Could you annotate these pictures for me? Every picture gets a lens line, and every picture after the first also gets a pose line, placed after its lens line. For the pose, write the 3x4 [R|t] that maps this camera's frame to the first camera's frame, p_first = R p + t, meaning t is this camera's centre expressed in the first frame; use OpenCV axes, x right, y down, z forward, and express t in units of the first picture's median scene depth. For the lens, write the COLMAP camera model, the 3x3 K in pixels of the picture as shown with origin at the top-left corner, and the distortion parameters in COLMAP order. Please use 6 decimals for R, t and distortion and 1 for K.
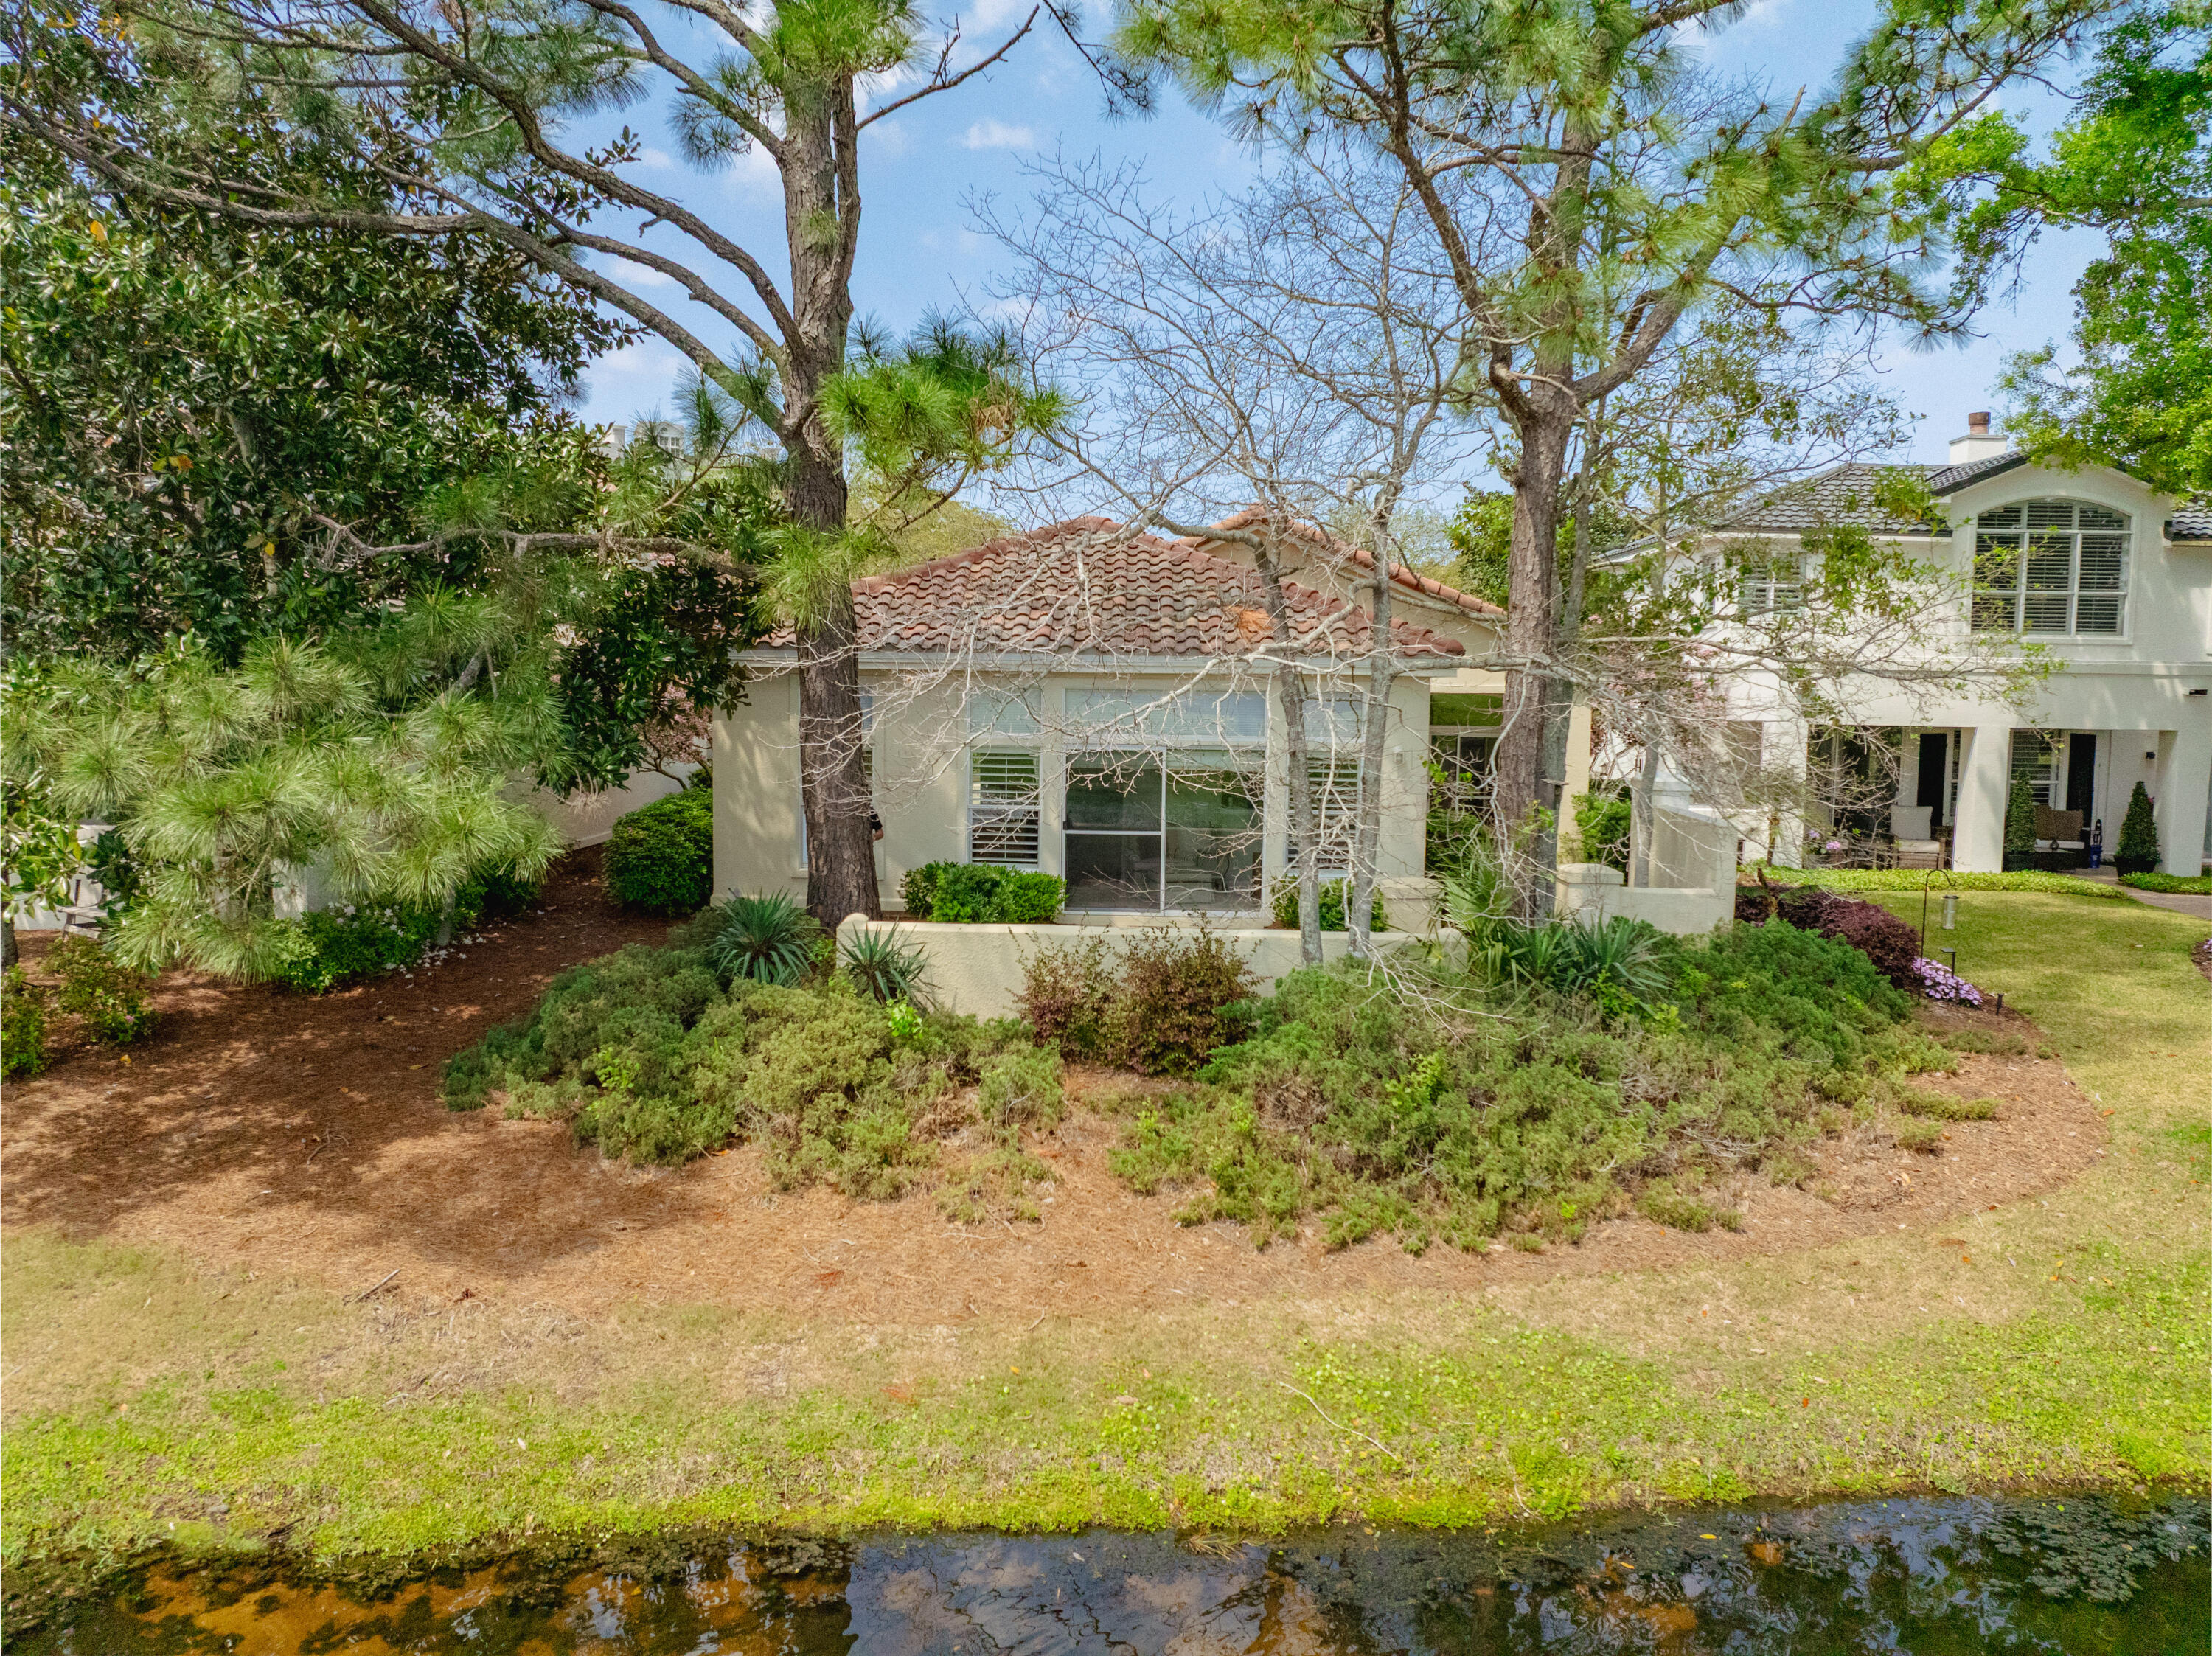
lens RADIAL K [[1560.4, 0, 1110.7], [0, 1560.4, 819.2], [0, 0, 1]] dist [-0.044005, 0.001017]
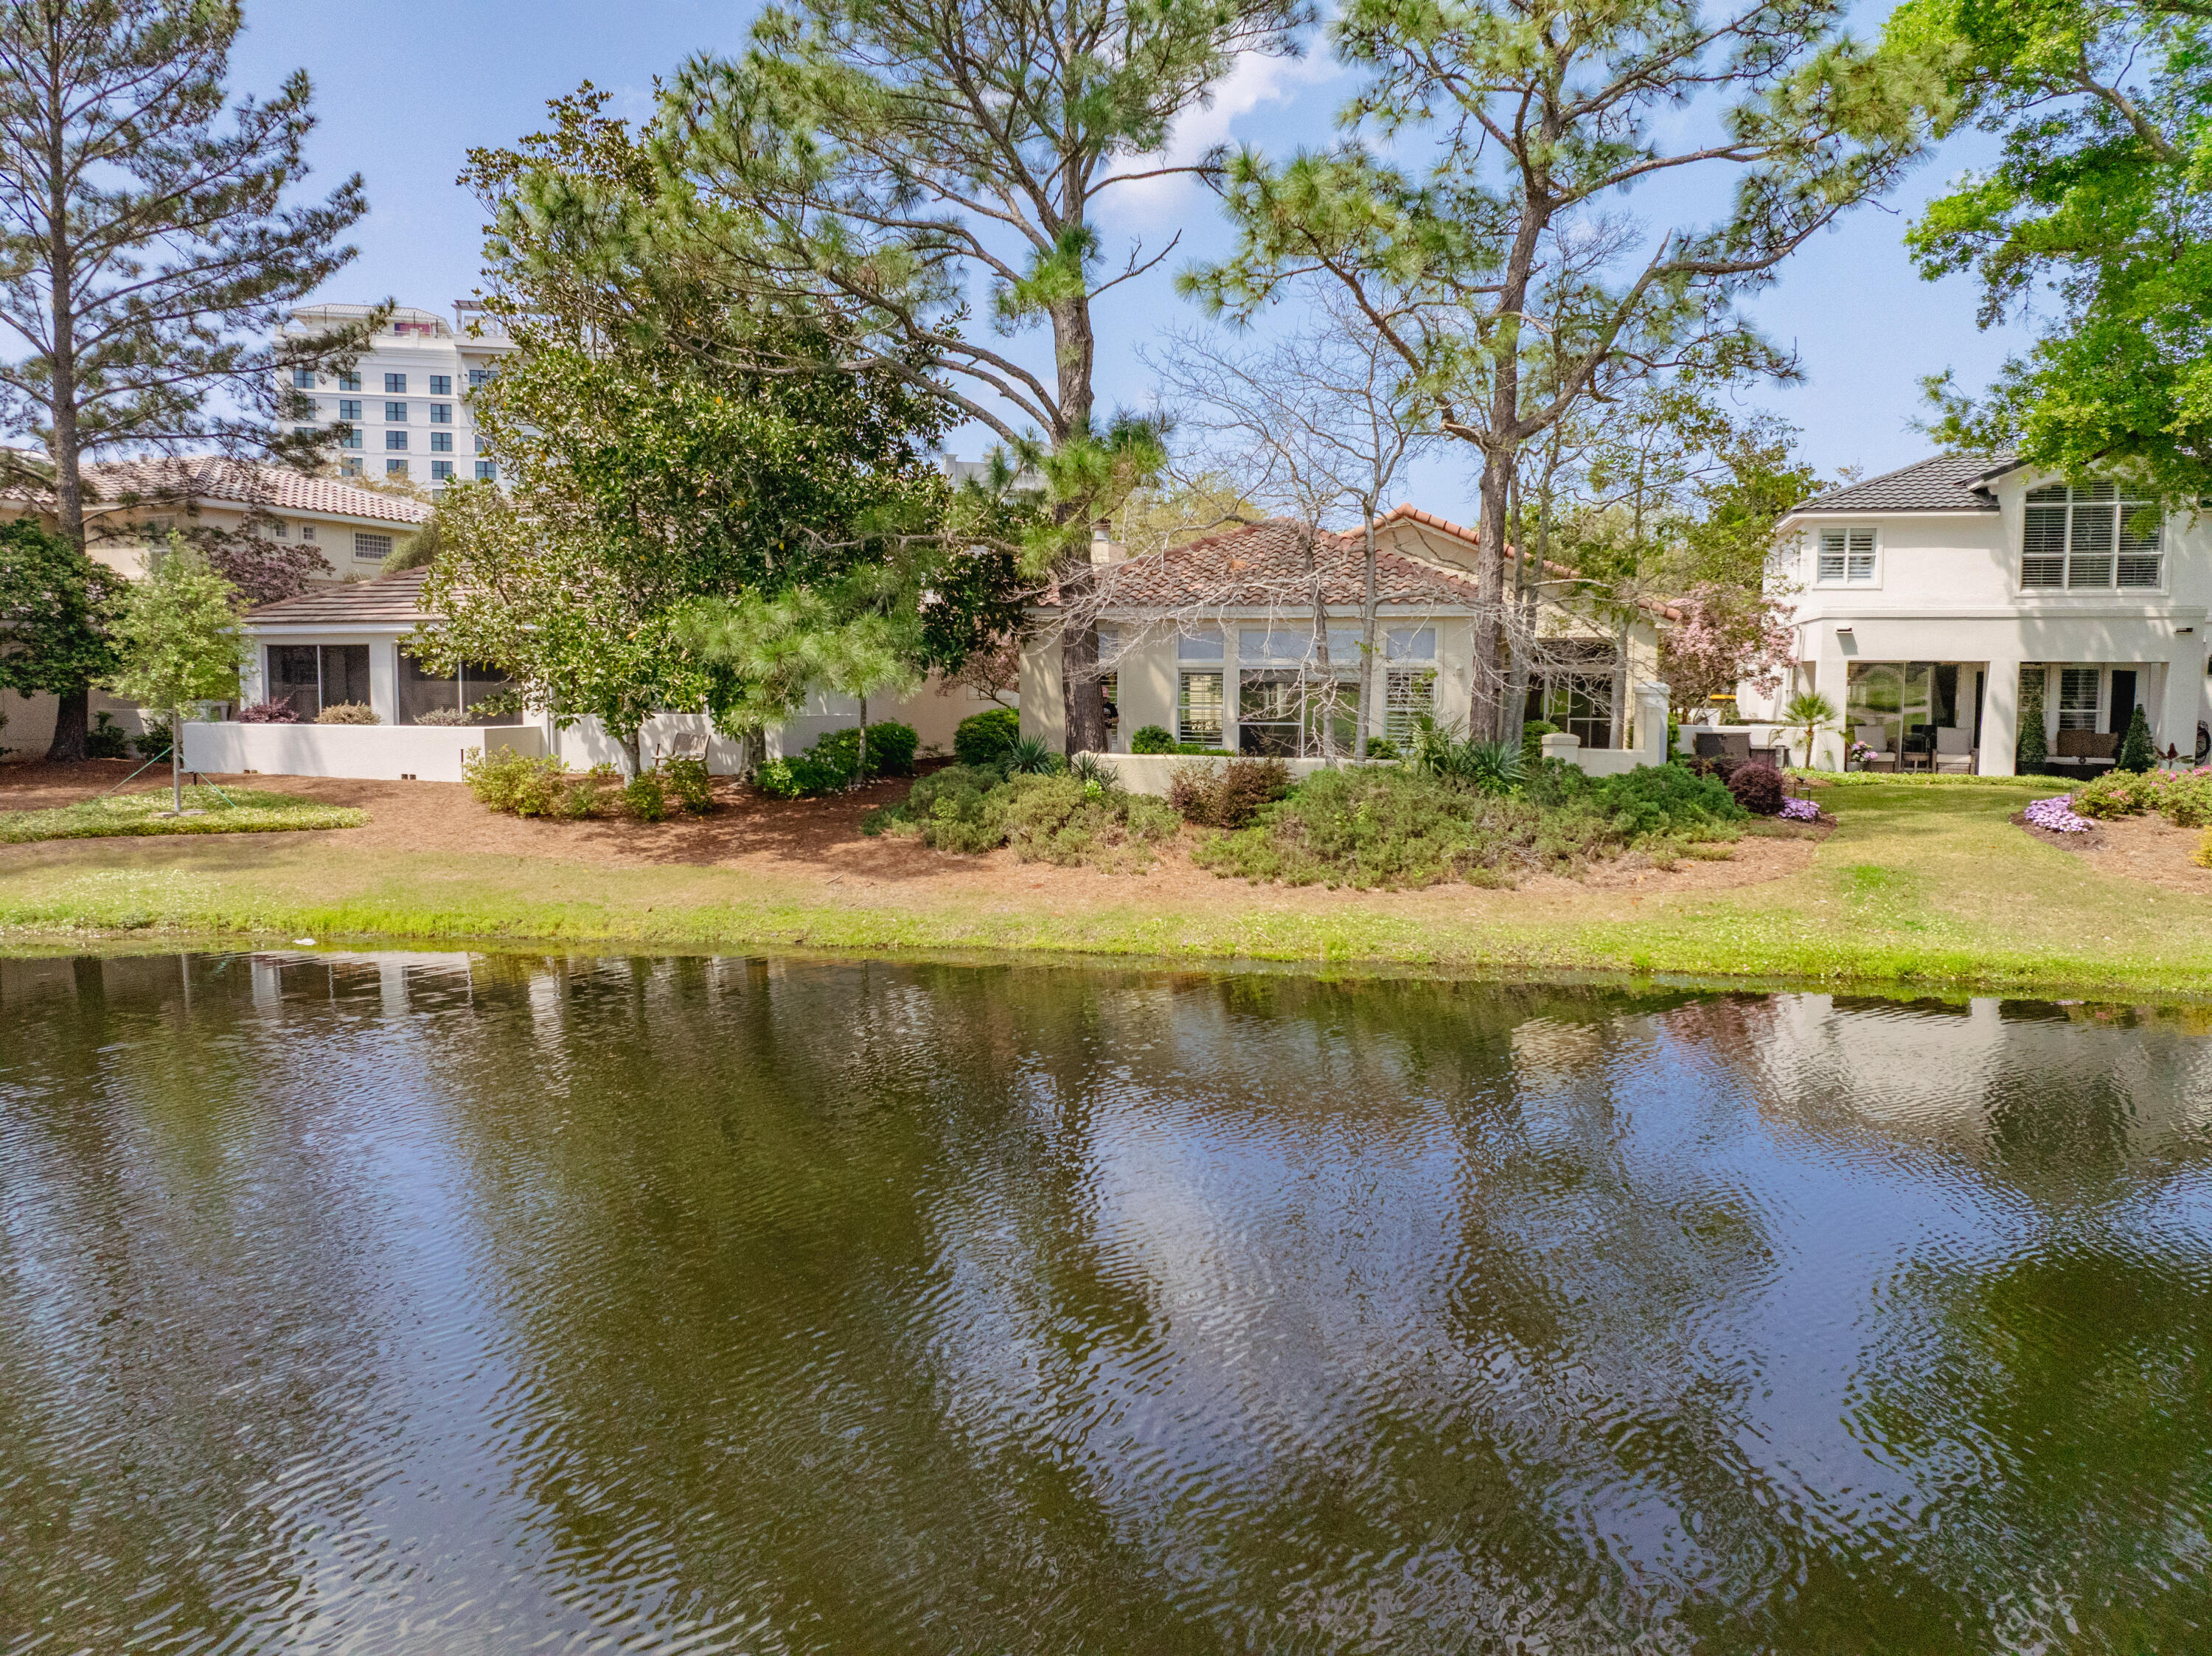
lens RADIAL K [[1560.4, 0, 1110.7], [0, 1560.4, 819.2], [0, 0, 1]] dist [-0.044005, 0.001017]
pose [[0.972341, 0.011847, -0.233264, 0.262391], [-0.012446, 0.999922, -0.001097, 0.134913], [0.233233, 0.003970, 0.972413, -0.661396]]
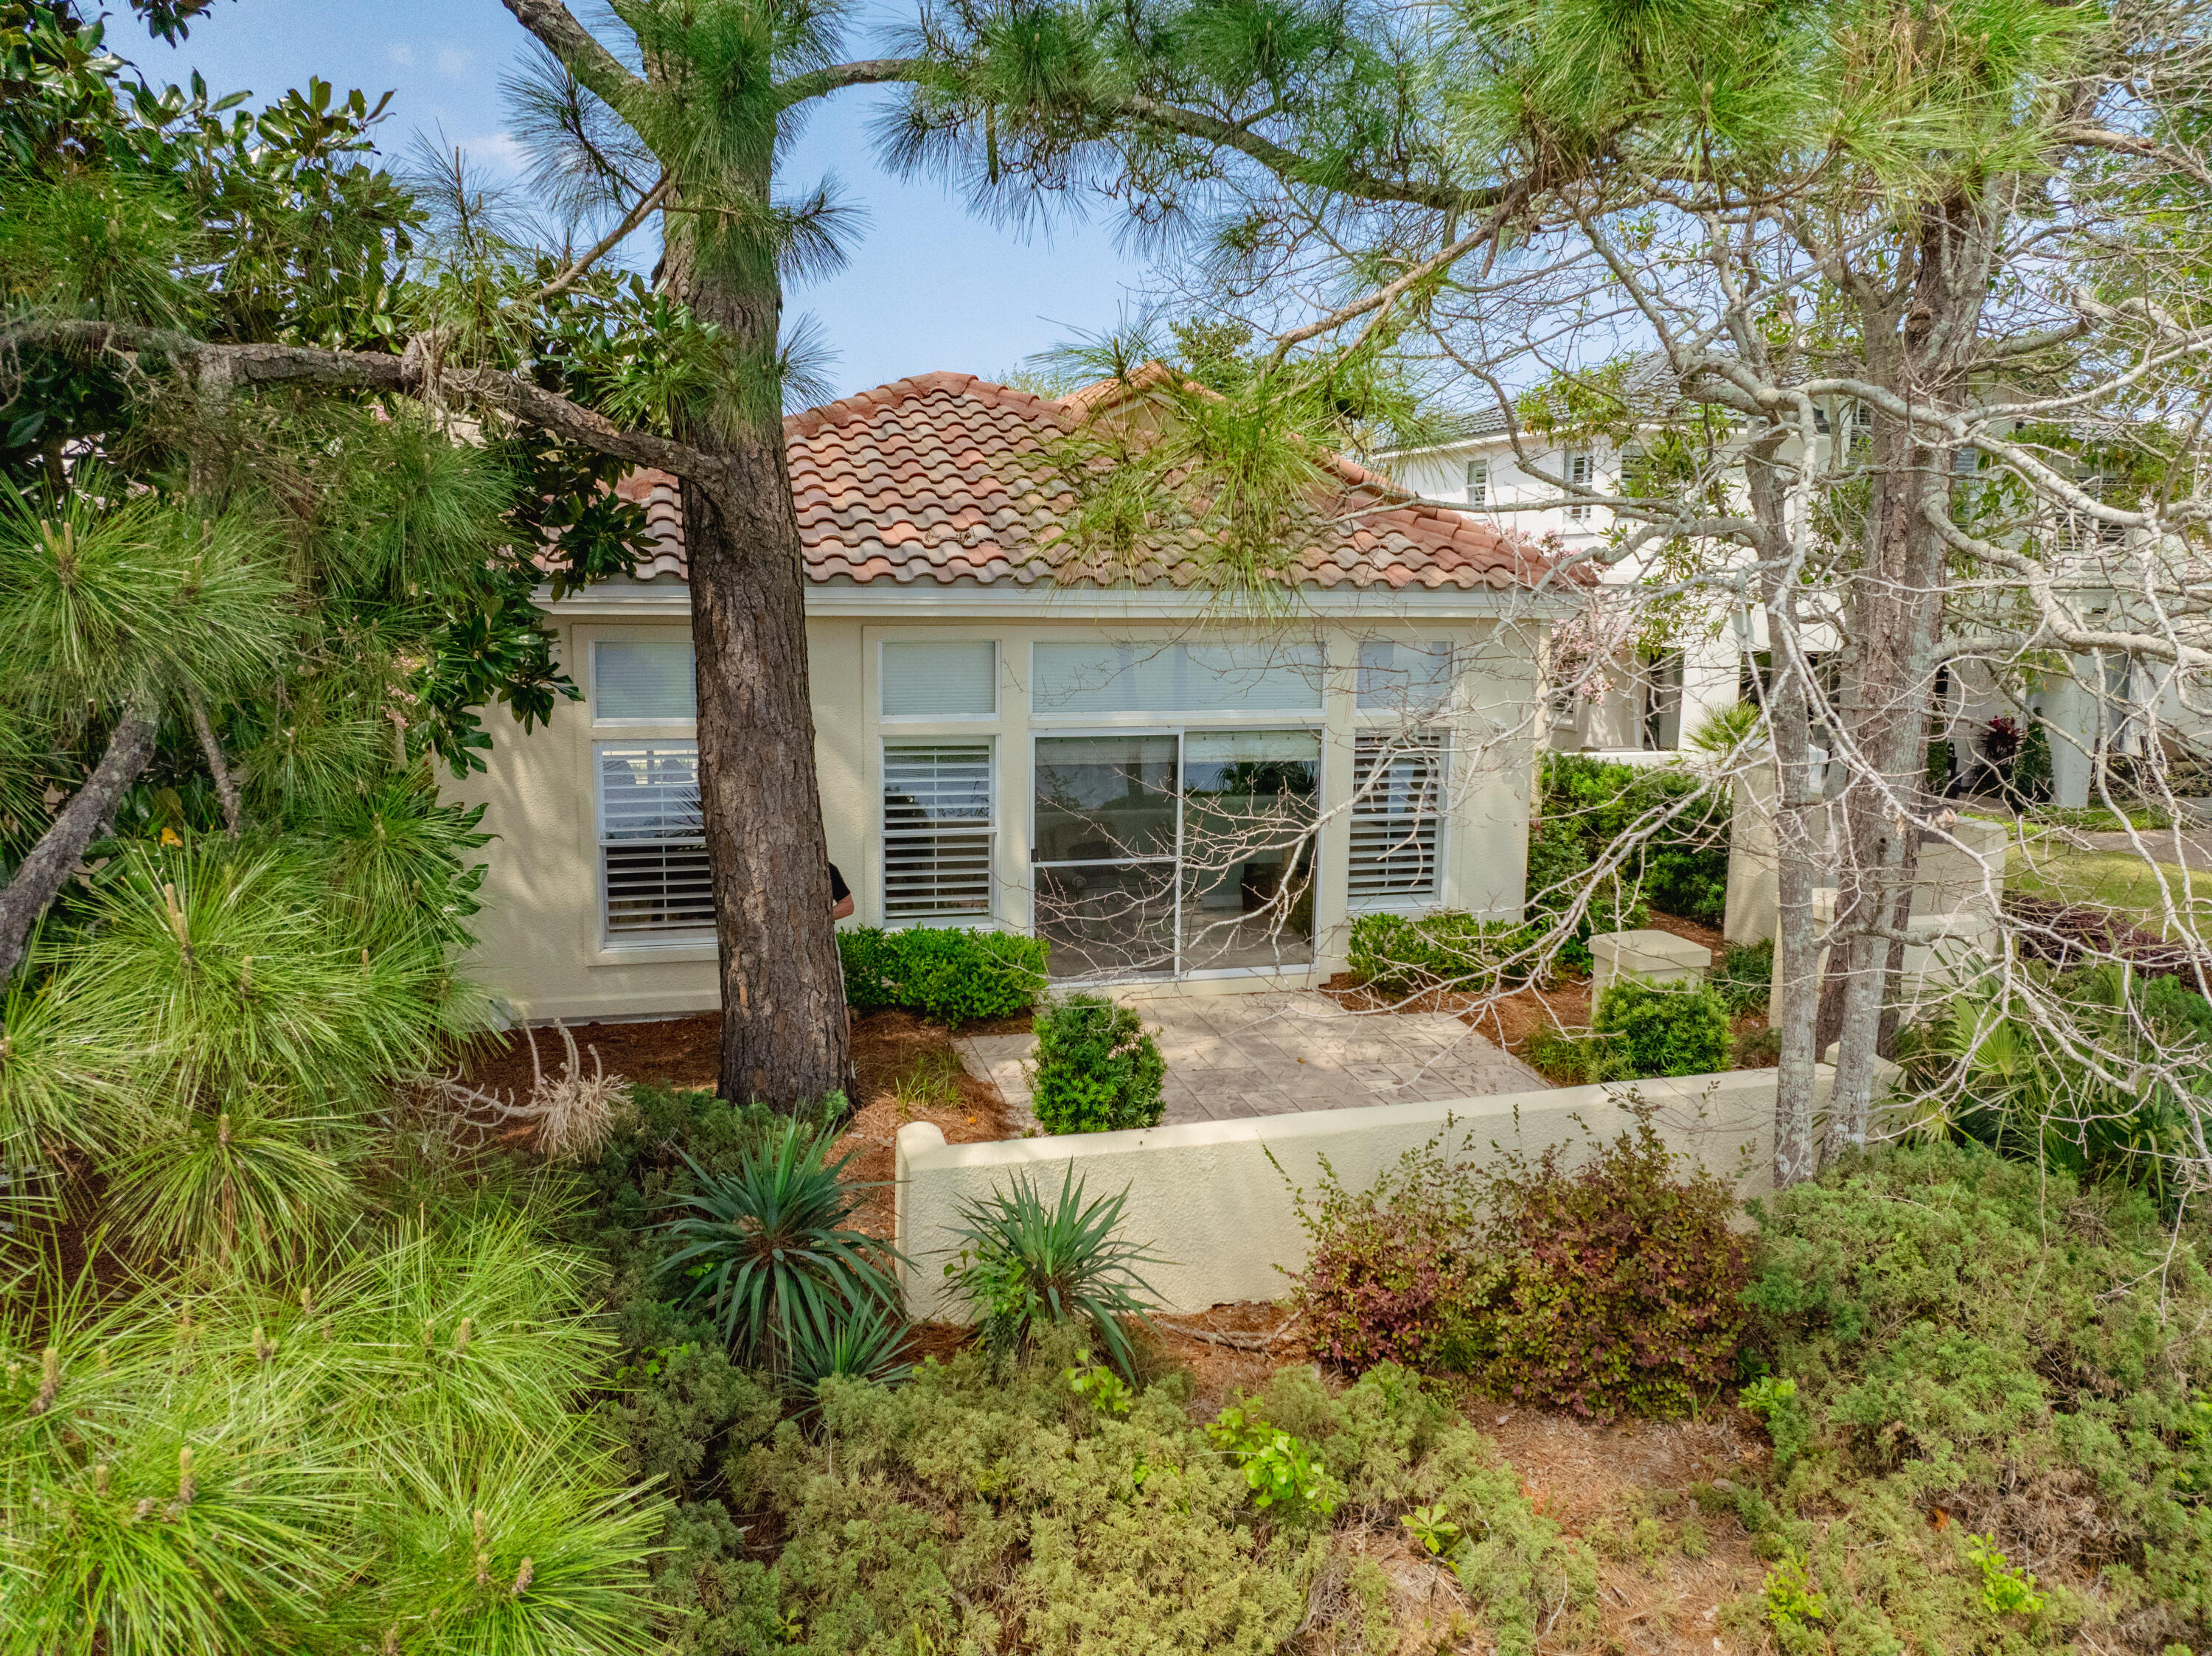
lens RADIAL K [[1560.4, 0, 1110.7], [0, 1560.4, 819.2], [0, 0, 1]] dist [-0.044005, 0.001017]
pose [[0.965154, -0.040847, 0.258475, -0.183241], [0.029661, 0.998453, 0.047033, -0.043920], [-0.259996, -0.037727, 0.964872, 0.410465]]
